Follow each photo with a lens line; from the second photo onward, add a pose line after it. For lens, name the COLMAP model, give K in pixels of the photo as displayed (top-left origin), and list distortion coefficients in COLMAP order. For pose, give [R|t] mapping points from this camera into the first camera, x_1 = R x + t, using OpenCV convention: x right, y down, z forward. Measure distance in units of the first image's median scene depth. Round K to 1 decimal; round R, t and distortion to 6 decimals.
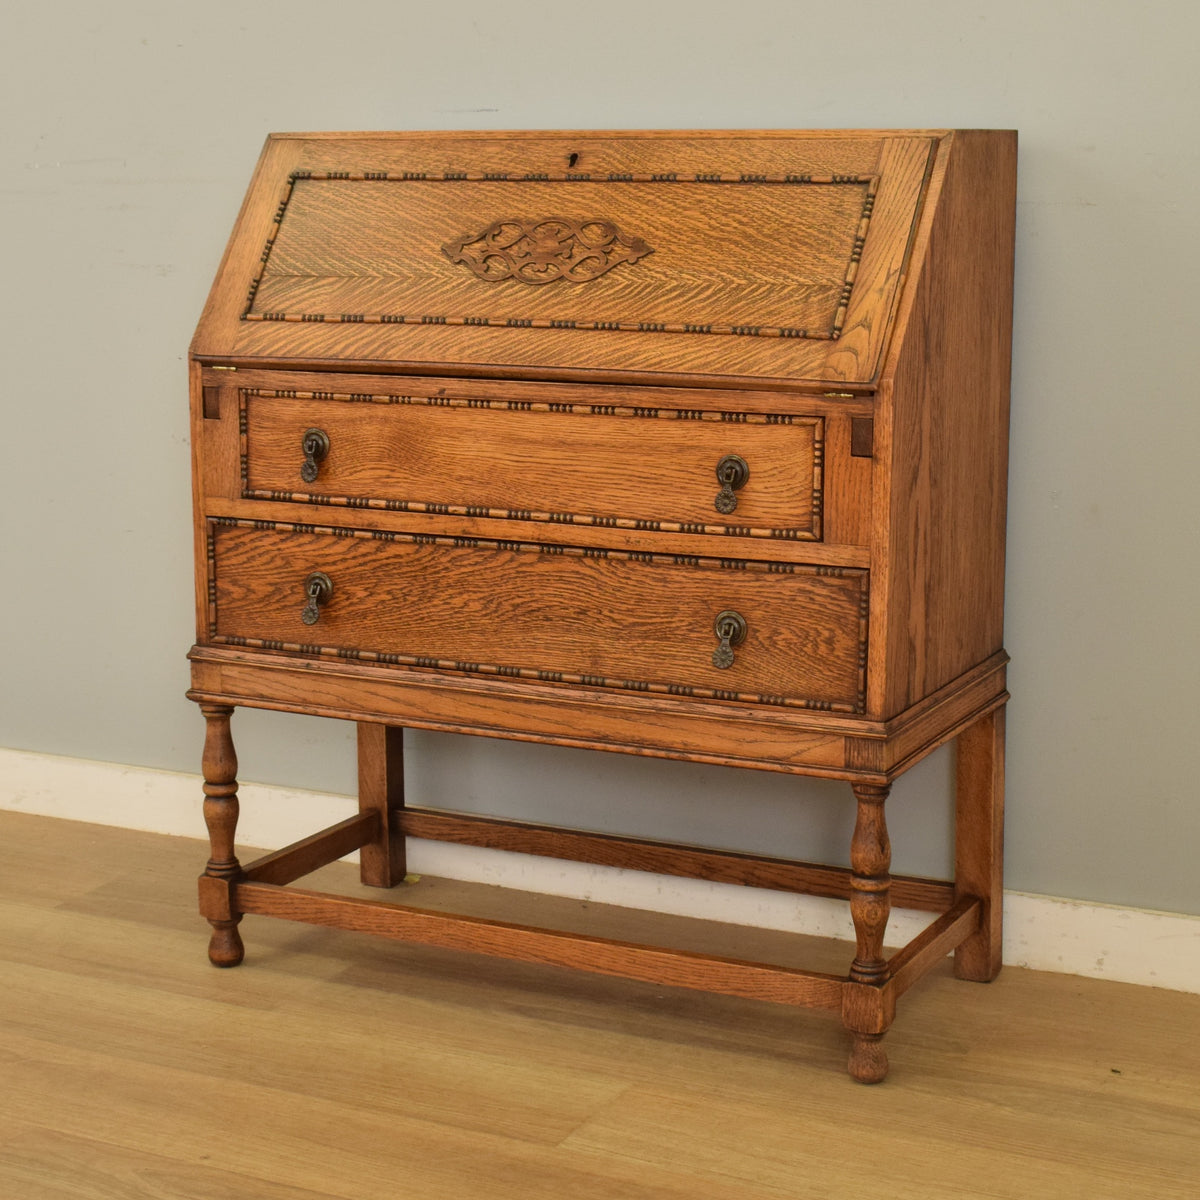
lens RADIAL K [[2391.9, 0, 579.3], [0, 2391.9, 577.5], [0, 0, 1]] dist [-0.030079, -0.131998]
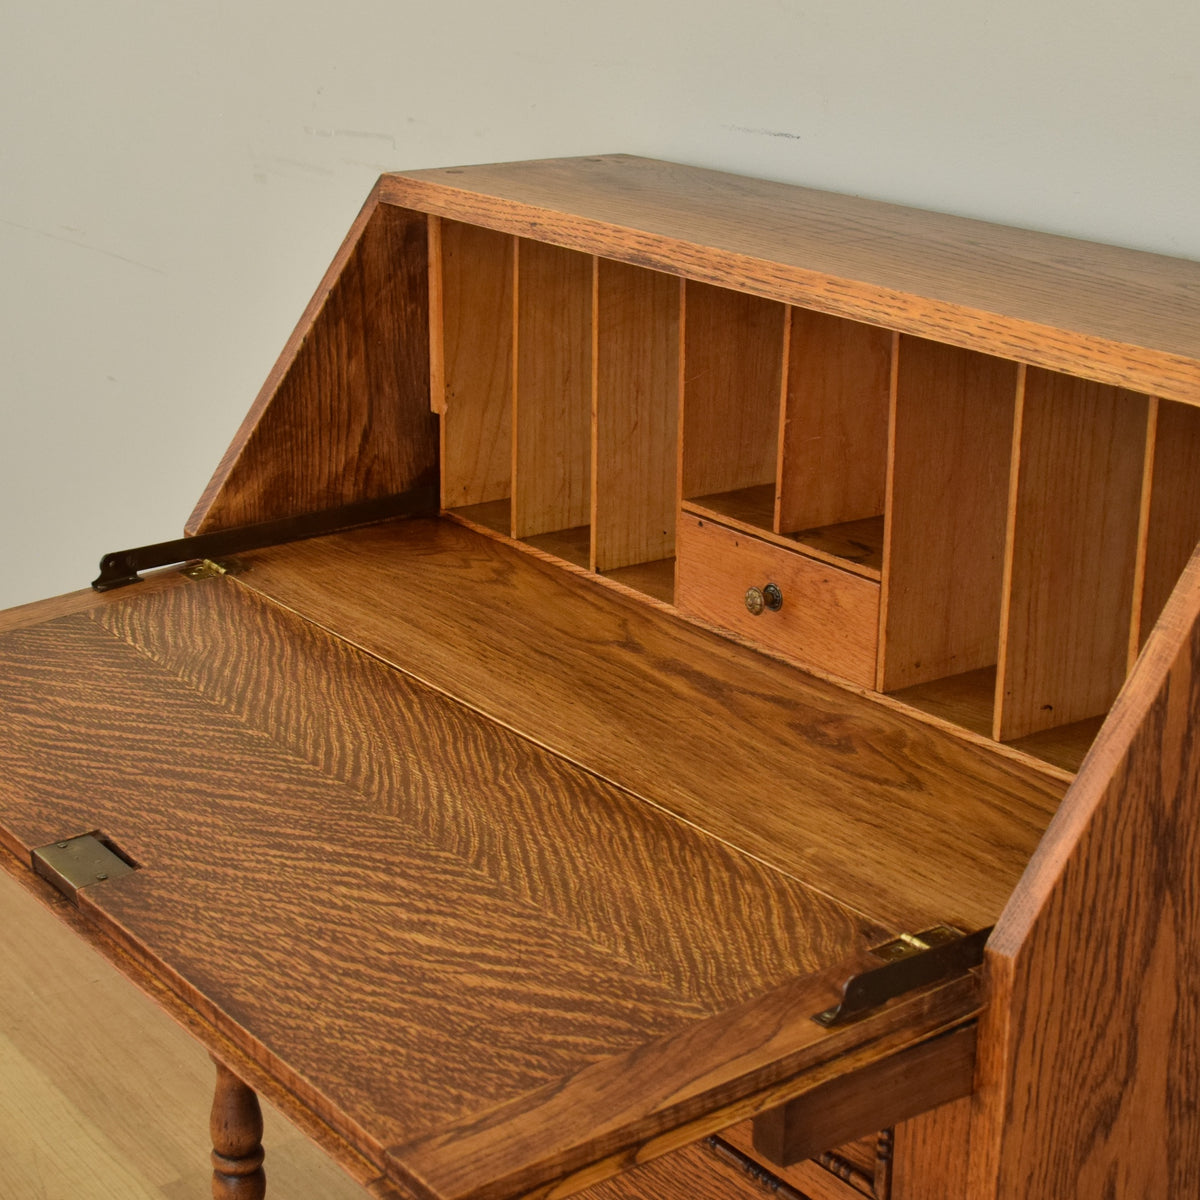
lens RADIAL K [[2391.9, 0, 579.3], [0, 2391.9, 577.5], [0, 0, 1]] dist [-0.030079, -0.131998]
pose [[0.884078, 0.151398, -0.442136, 0.241367], [-0.096635, 0.984847, 0.144007, -0.206534], [0.457239, -0.084587, 0.885312, 0.541883]]
